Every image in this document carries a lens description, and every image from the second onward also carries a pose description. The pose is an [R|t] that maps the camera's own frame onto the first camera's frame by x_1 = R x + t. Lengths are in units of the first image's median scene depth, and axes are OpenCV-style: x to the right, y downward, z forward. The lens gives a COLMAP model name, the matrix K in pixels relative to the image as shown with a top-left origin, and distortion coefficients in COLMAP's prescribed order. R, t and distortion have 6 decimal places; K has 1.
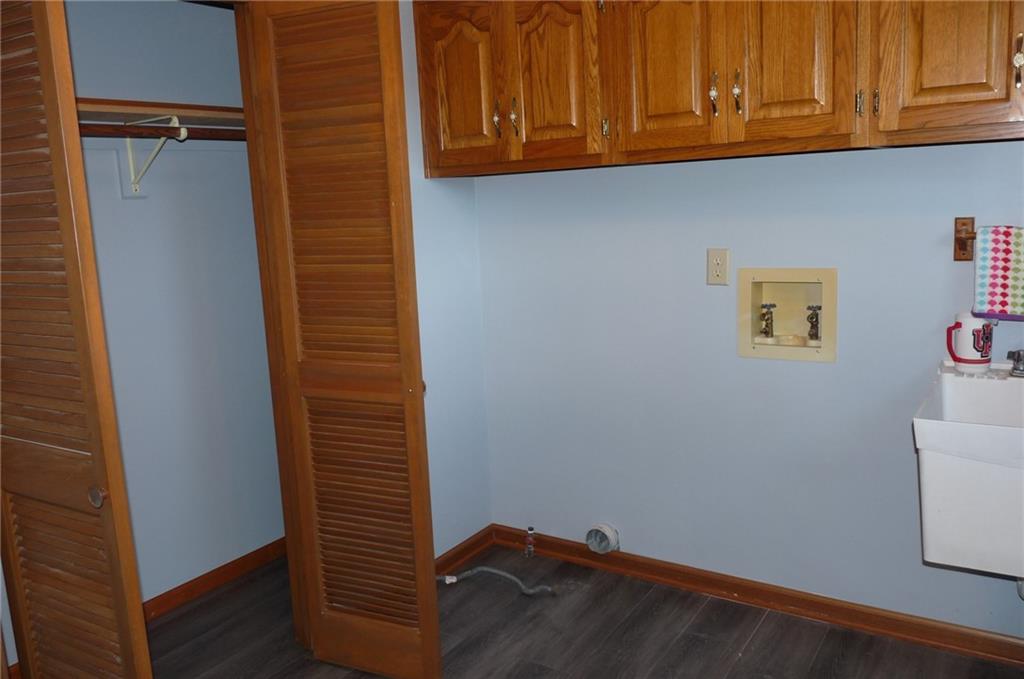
lens RADIAL K [[820.5, 0, 508.6], [0, 820.5, 340.3], [0, 0, 1]] dist [-0.007680, -0.028677]
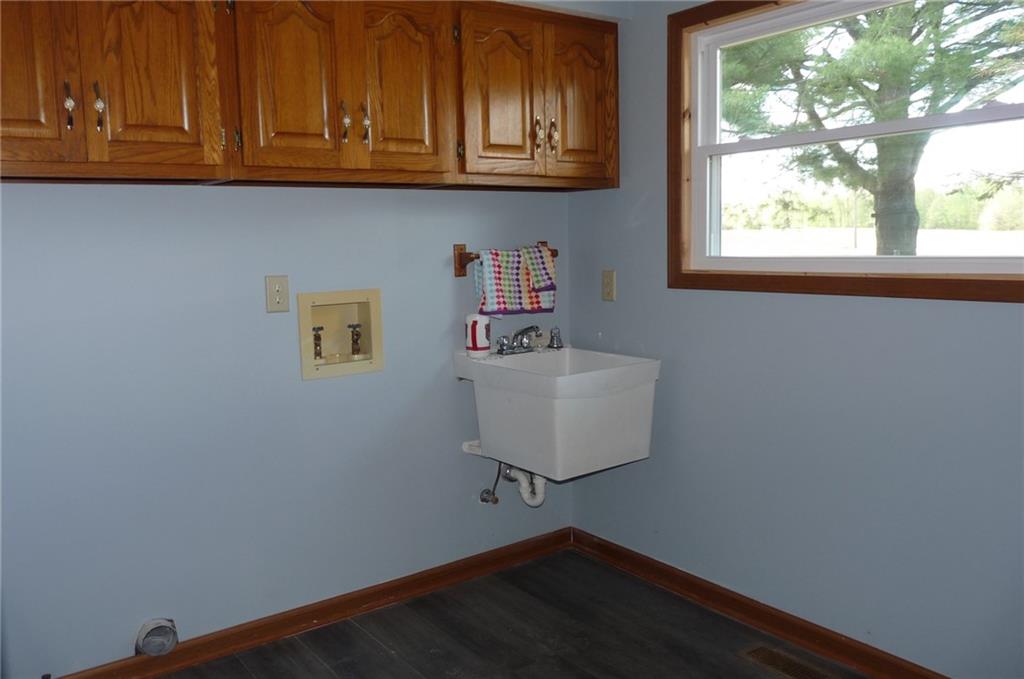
lens RADIAL K [[820.5, 0, 508.3], [0, 820.5, 336.9], [0, 0, 1]] dist [-0.007680, -0.028677]
pose [[0.340986, -0.068484, 0.937571, -0.643884], [0.172281, 0.985004, 0.009292, 0.001186], [-0.924147, 0.158357, 0.347671, 0.444419]]
